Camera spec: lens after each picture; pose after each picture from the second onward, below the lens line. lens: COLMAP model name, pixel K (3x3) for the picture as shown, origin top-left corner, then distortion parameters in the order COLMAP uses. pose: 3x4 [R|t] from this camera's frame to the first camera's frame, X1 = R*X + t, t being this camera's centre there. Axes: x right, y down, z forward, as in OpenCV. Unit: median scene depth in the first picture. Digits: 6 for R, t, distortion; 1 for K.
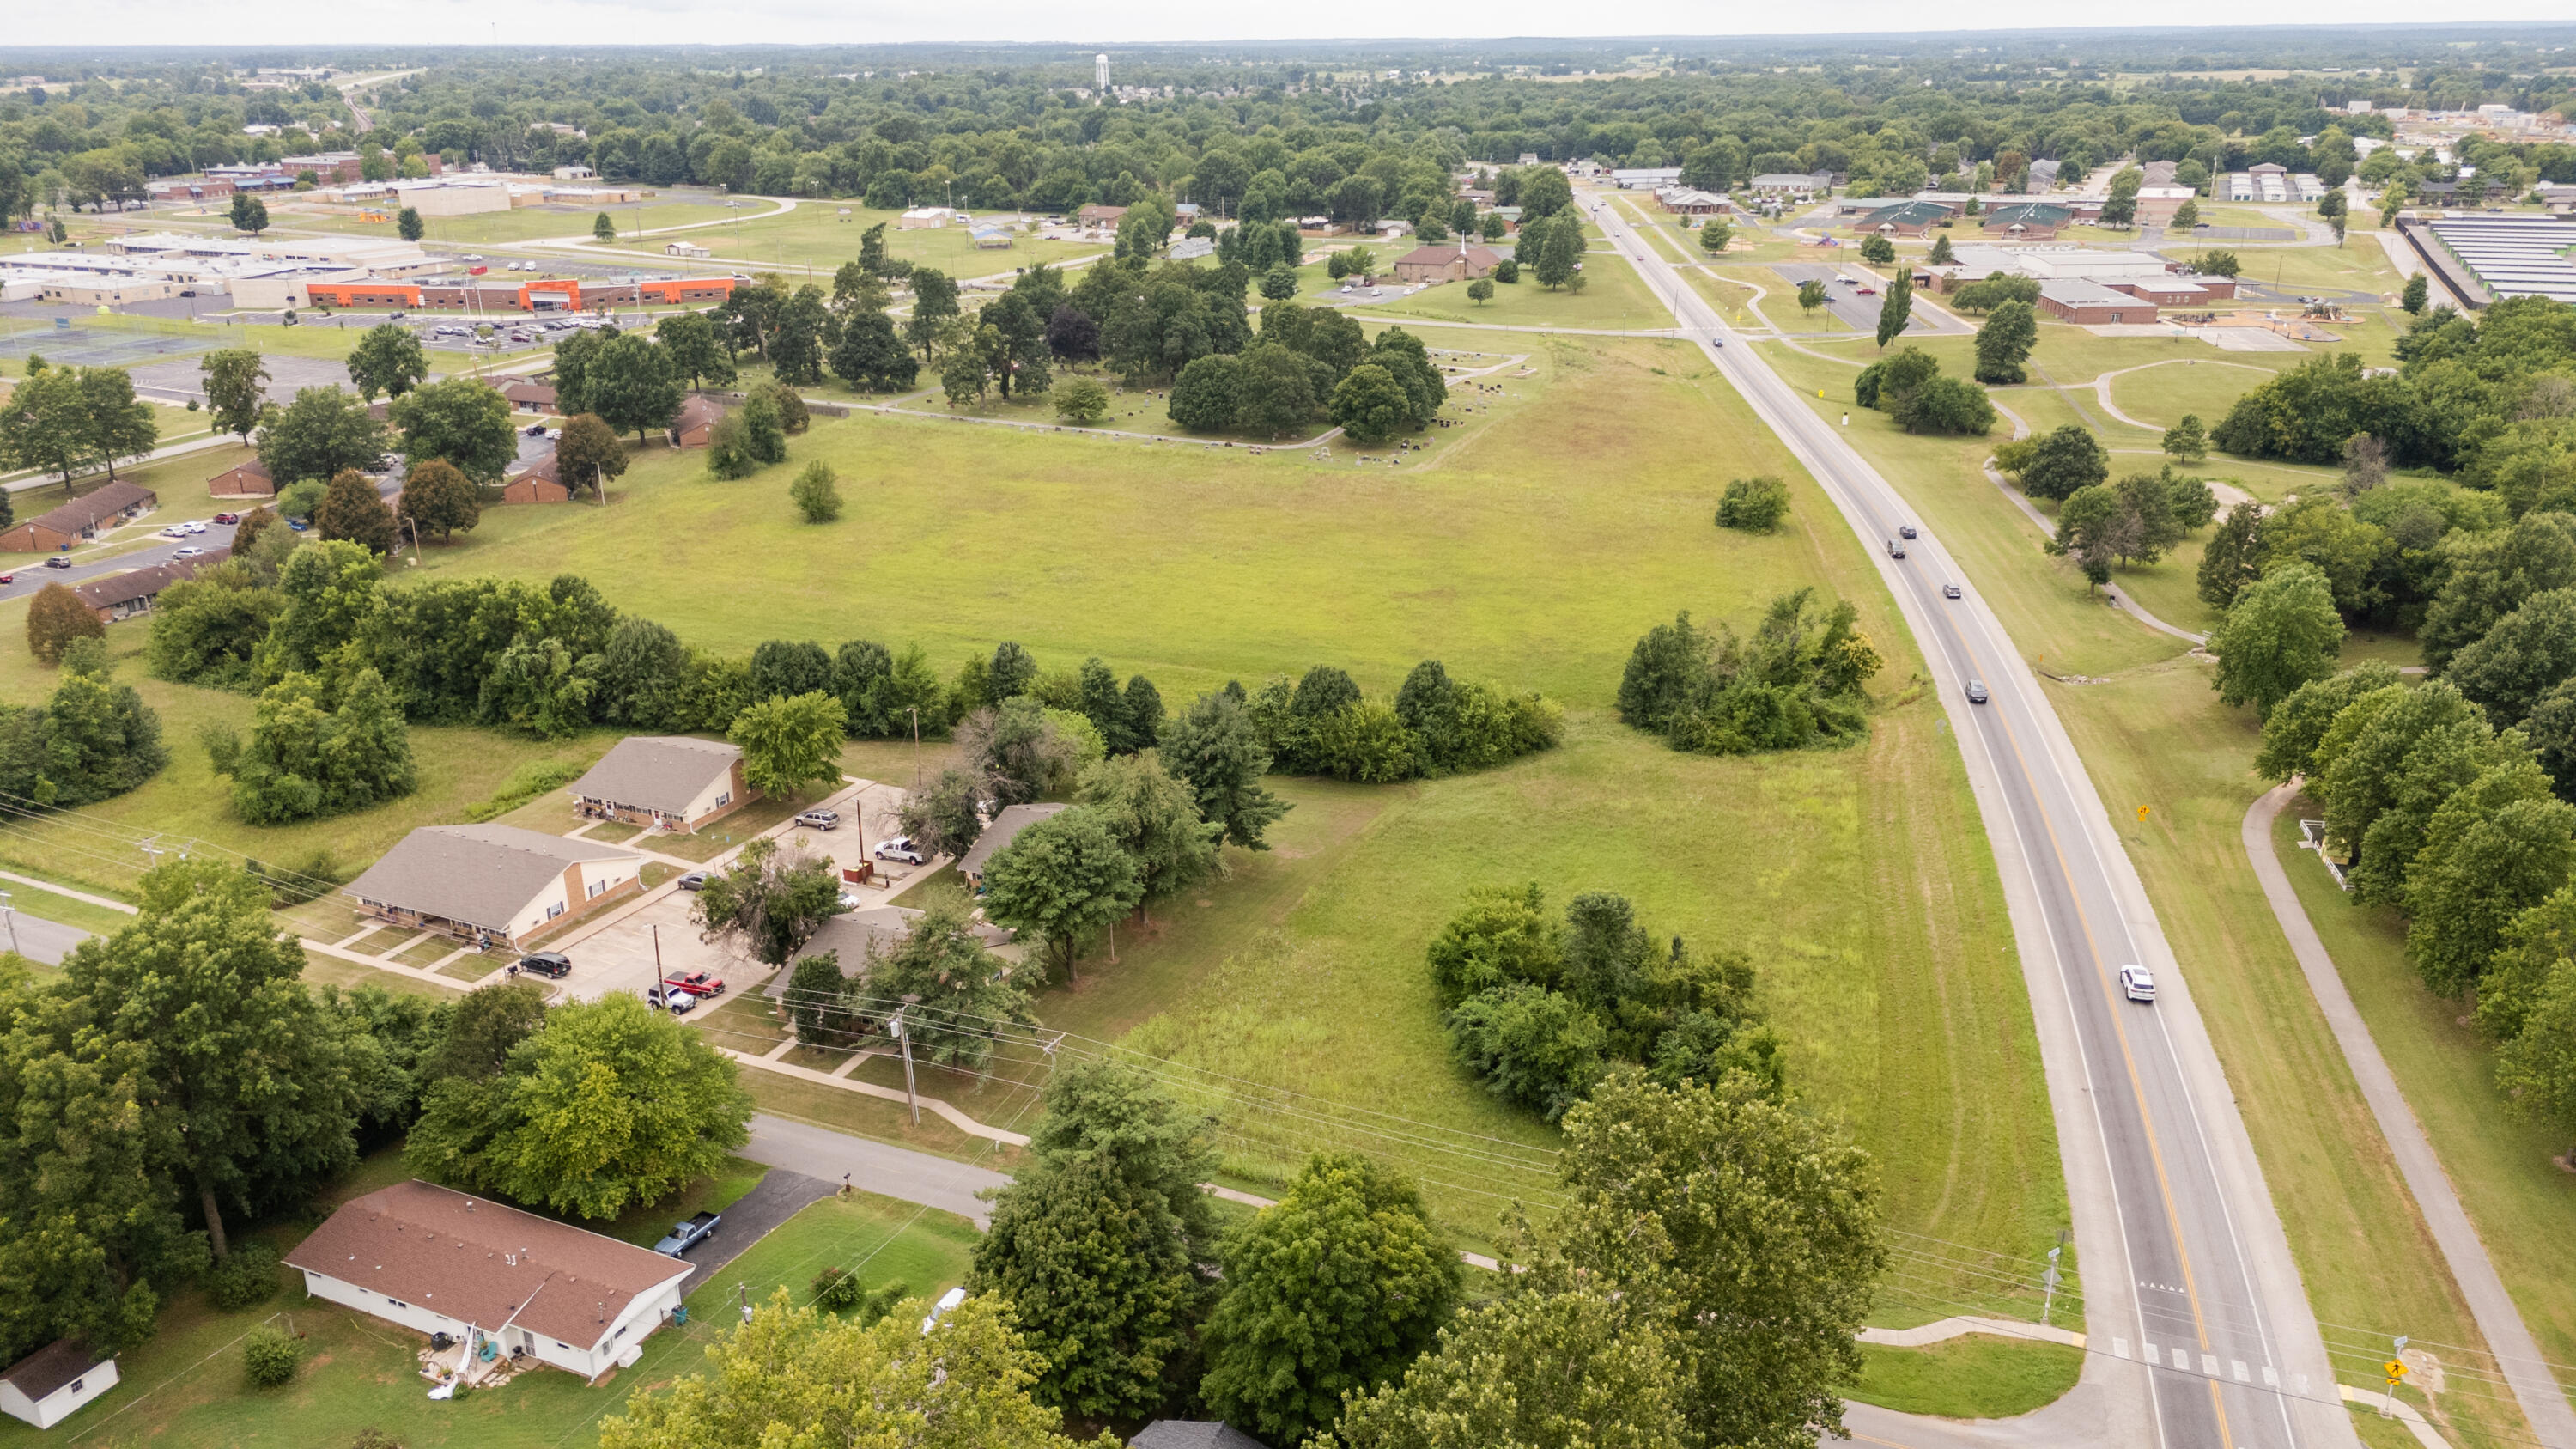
lens RADIAL K [[1893.1, 0, 1293.5], [0, 1893.1, 739.6], [0, 0, 1]] dist [0.071152, -0.072288]
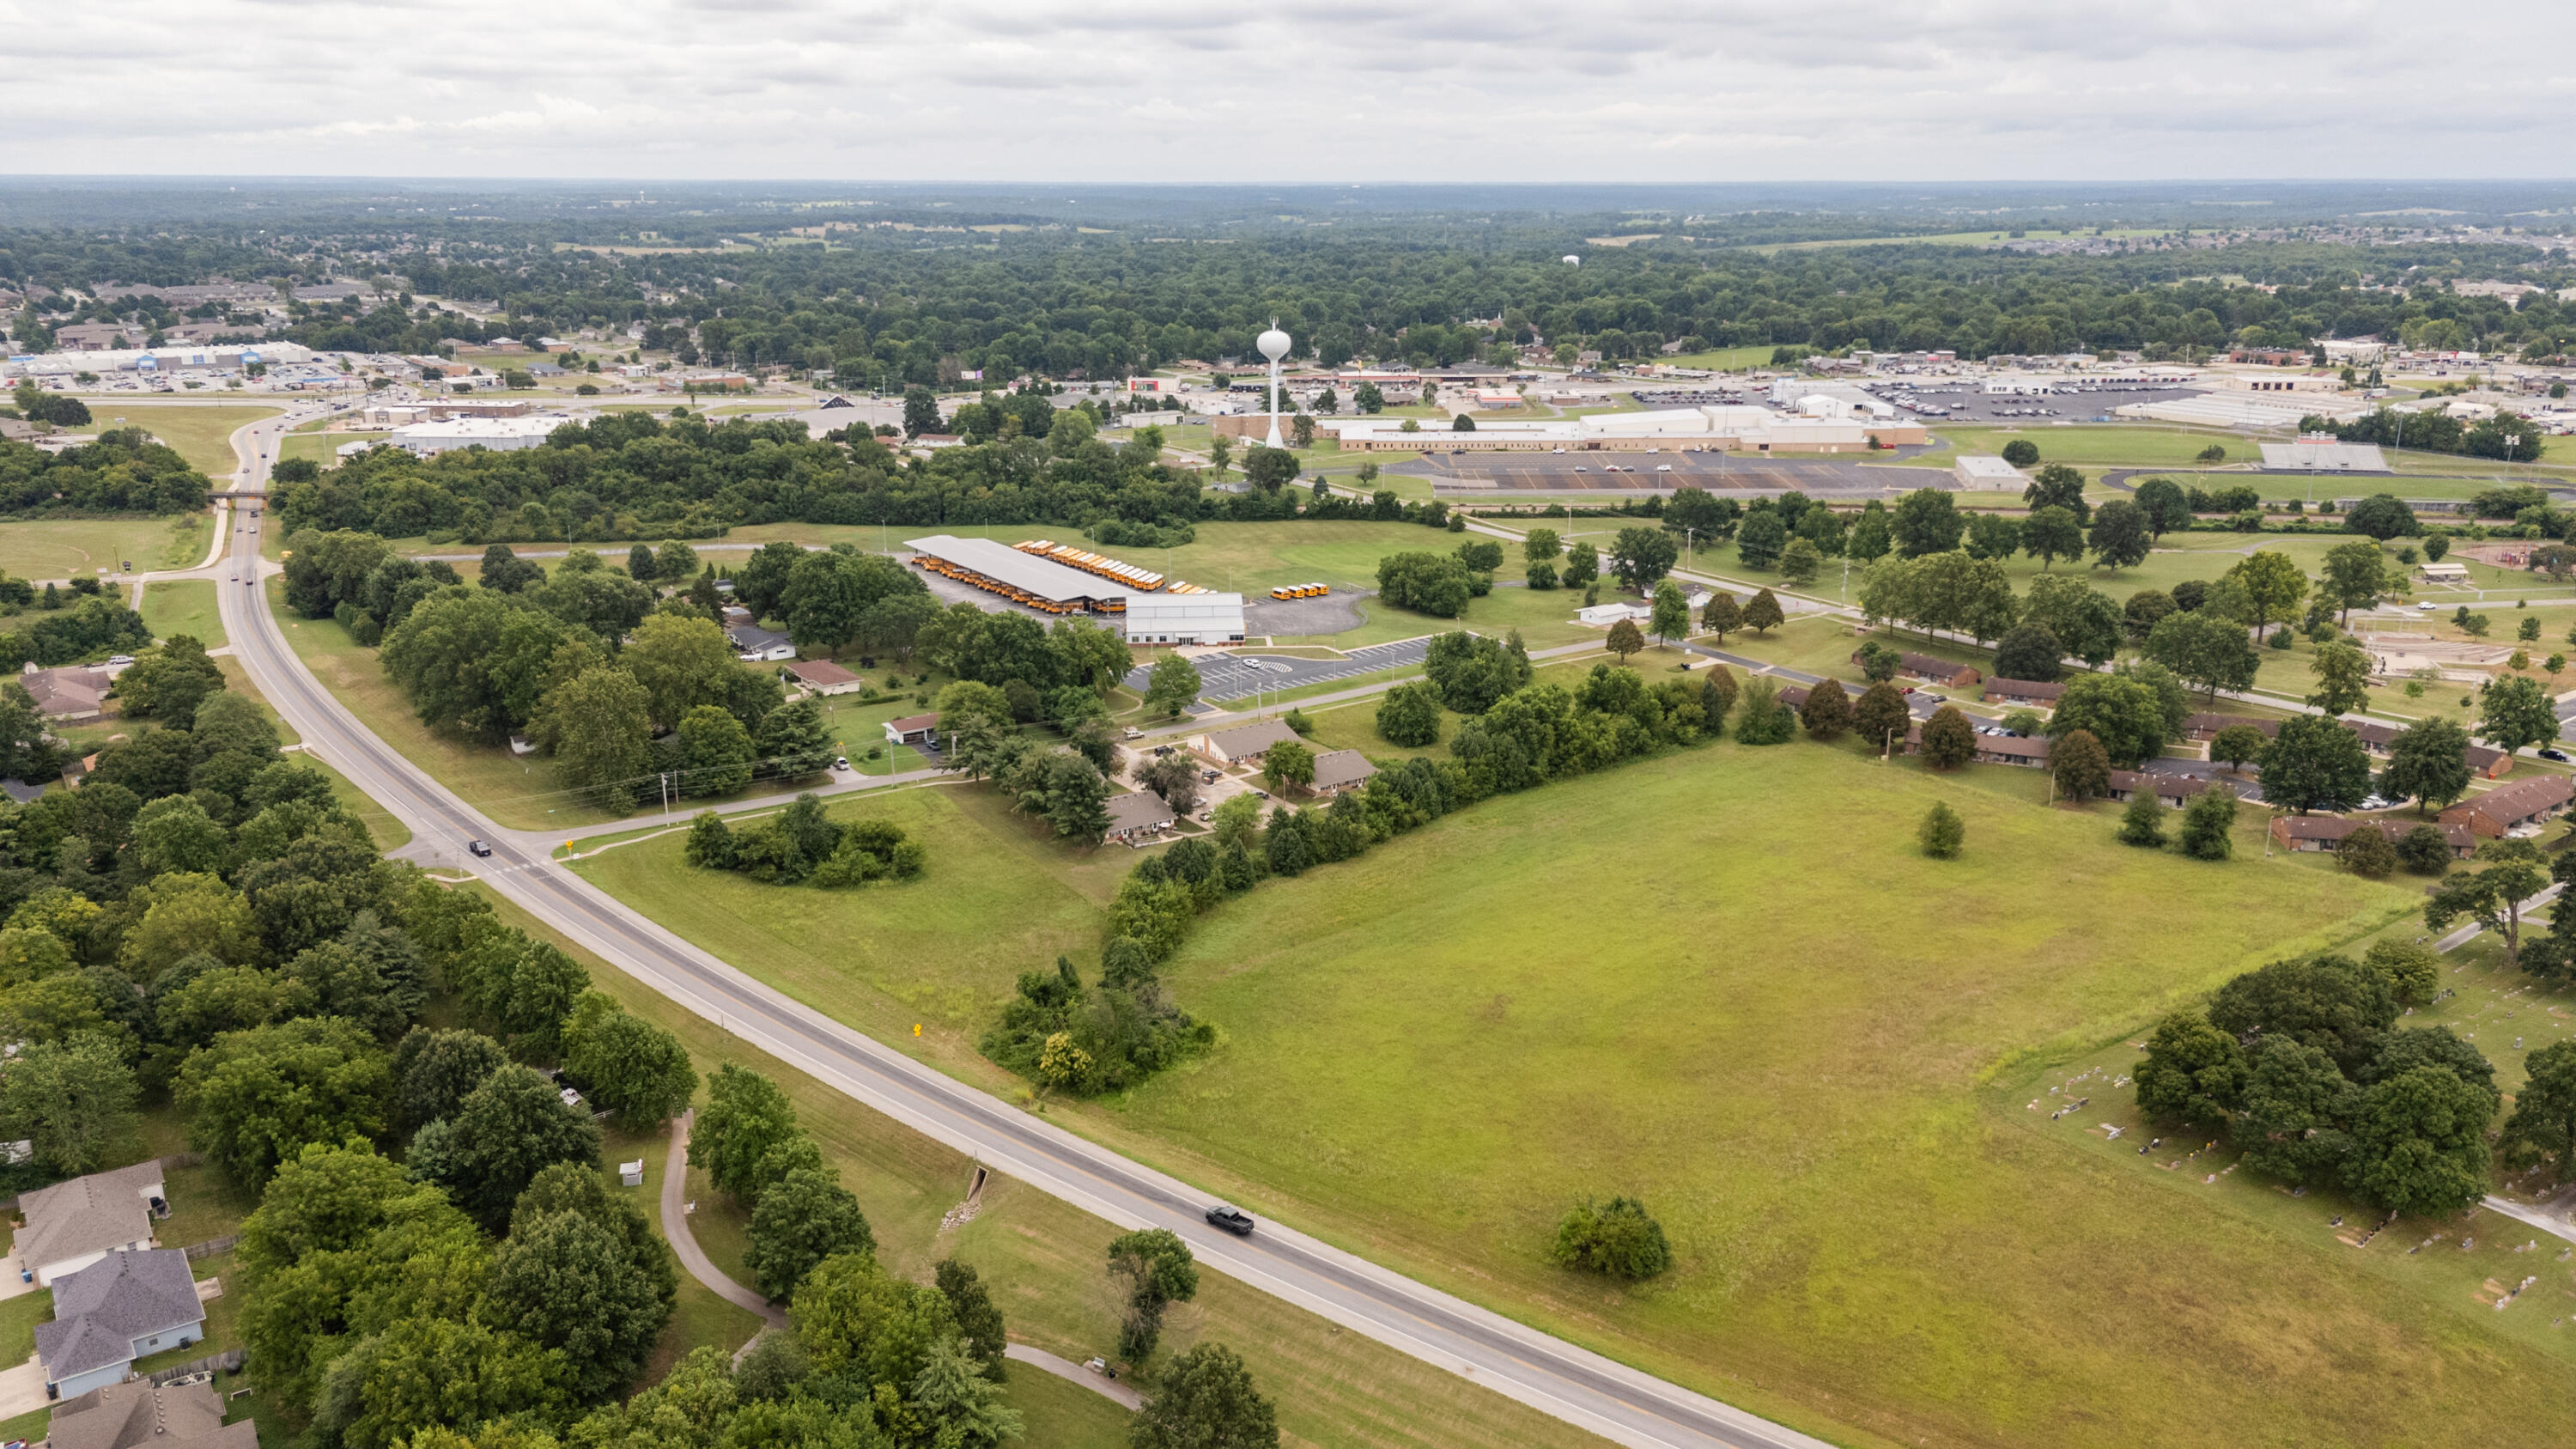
lens RADIAL K [[1893.1, 0, 1293.5], [0, 1893.1, 739.6], [0, 0, 1]] dist [0.071152, -0.072288]
pose [[-0.499981, 0.256548, -0.827165, 1.166035], [-0.294696, 0.847719, 0.441052, -0.773189], [0.814354, 0.464280, -0.348240, 1.495731]]
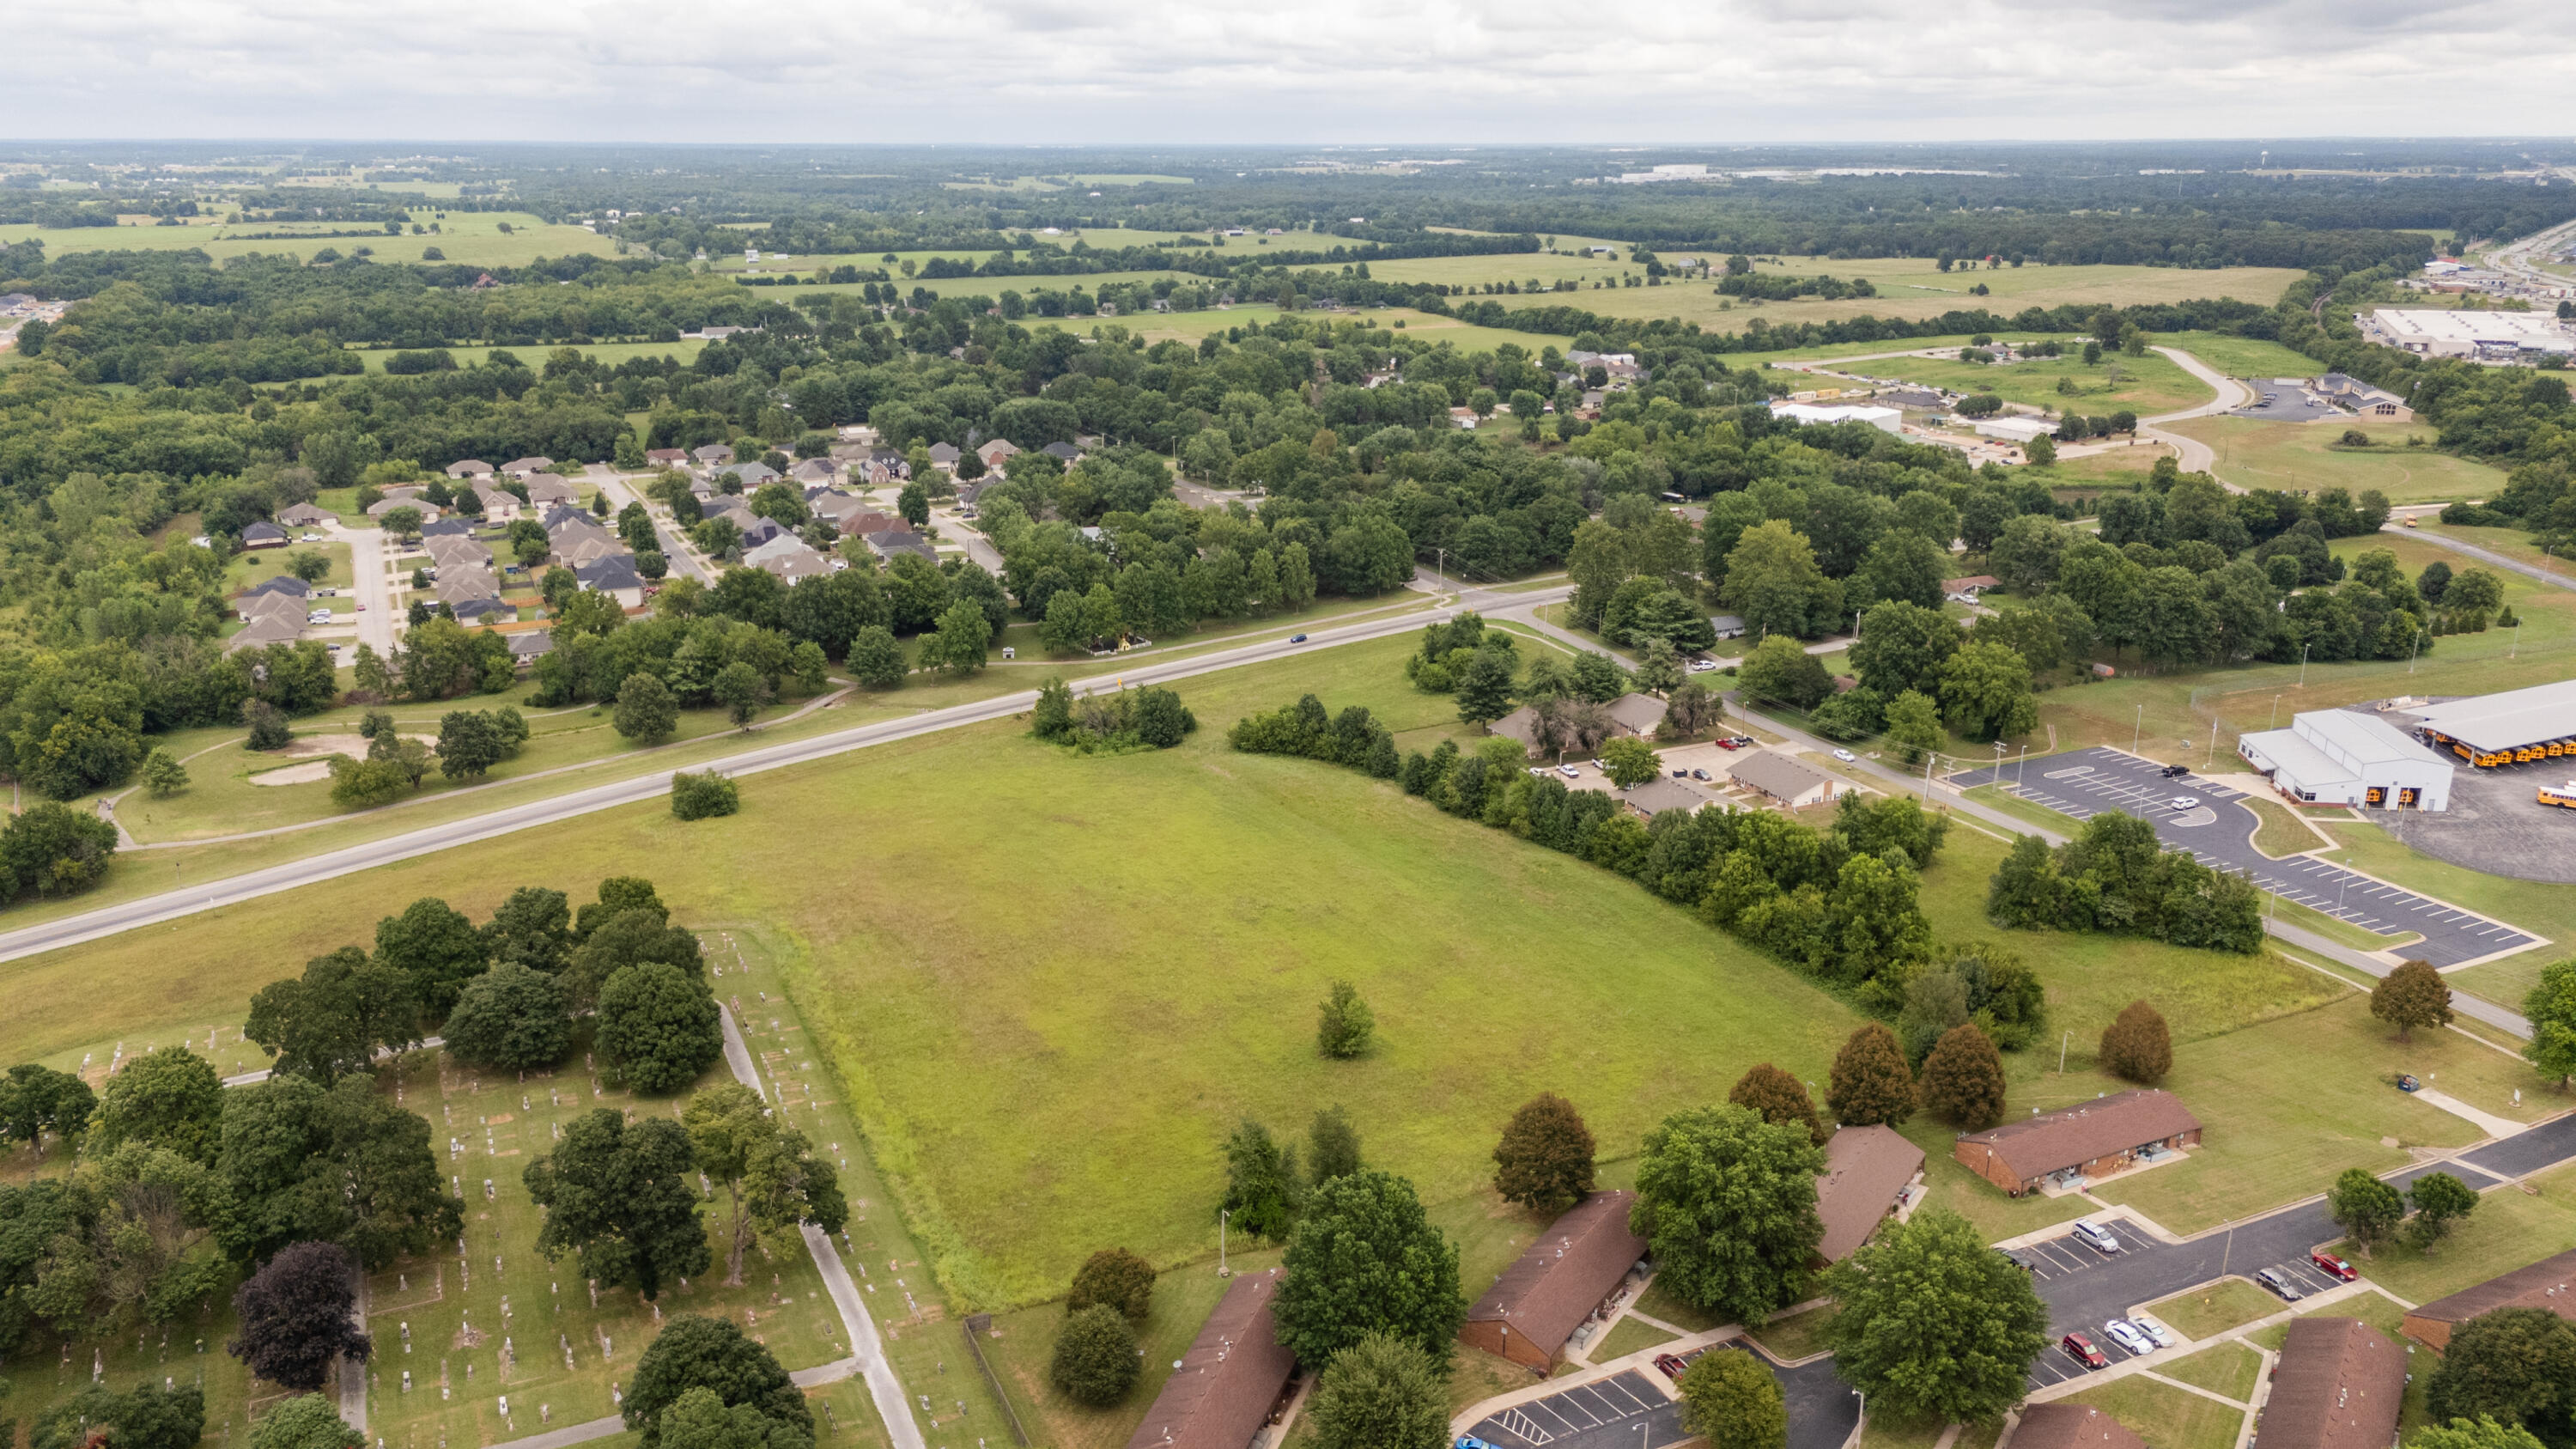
lens RADIAL K [[1892.6, 0, 1293.0], [0, 1892.6, 731.1], [0, 0, 1]] dist [0.075466, -0.079066]
pose [[-0.768429, -0.181976, 0.613515, -1.009379], [0.227722, 0.818201, 0.527910, -0.947994], [-0.598046, 0.545373, -0.587290, 2.020490]]
